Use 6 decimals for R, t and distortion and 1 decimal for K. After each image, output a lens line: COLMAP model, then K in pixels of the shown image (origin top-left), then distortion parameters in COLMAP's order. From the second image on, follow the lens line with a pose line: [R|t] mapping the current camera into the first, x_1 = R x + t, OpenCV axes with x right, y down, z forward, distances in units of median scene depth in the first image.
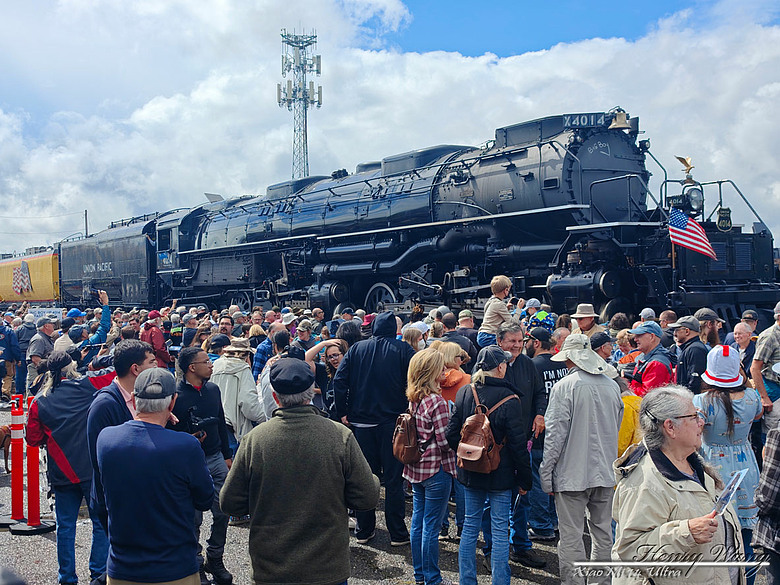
lens RADIAL K [[771.5, 0, 390.0], [0, 771.5, 292.5], [0, 0, 1]] dist [0.078854, -0.016089]
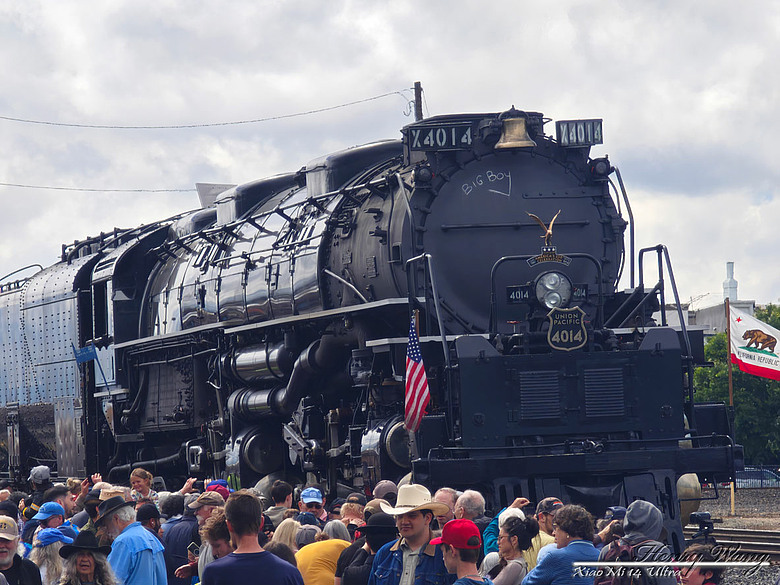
lens RADIAL K [[3604.6, 0, 390.0], [0, 3604.6, 292.5], [0, 0, 1]] dist [0.704590, 2.284548]
pose [[0.925141, -0.023958, -0.378866, 0.956030], [0.010833, 0.999266, -0.036735, -0.017856], [0.379468, 0.029881, 0.924722, -1.091602]]
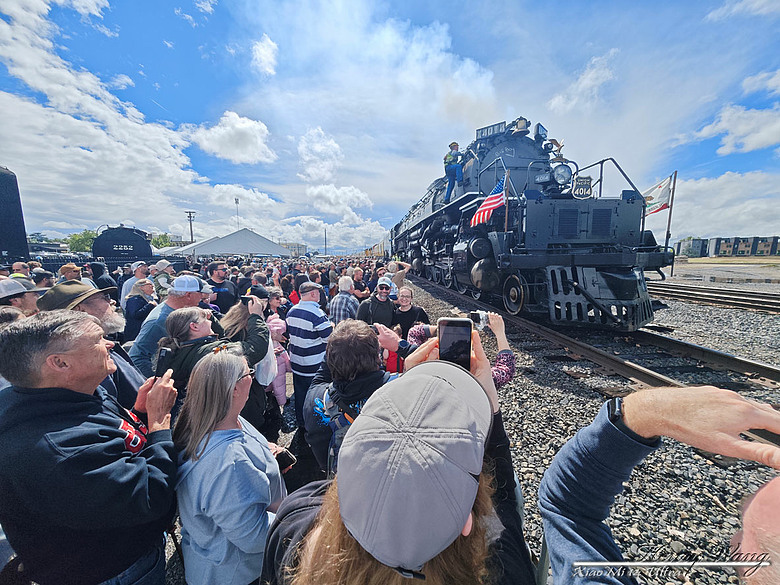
lens RADIAL K [[243.2, 0, 403.1], [0, 243.2, 283.8], [0, 0, 1]] dist [-0.000241, -0.000023]
pose [[0.892328, 0.071233, -0.445731, 0.266229], [-0.018182, 0.992340, 0.122189, 0.001424], [0.451020, -0.100928, 0.886789, 0.420853]]
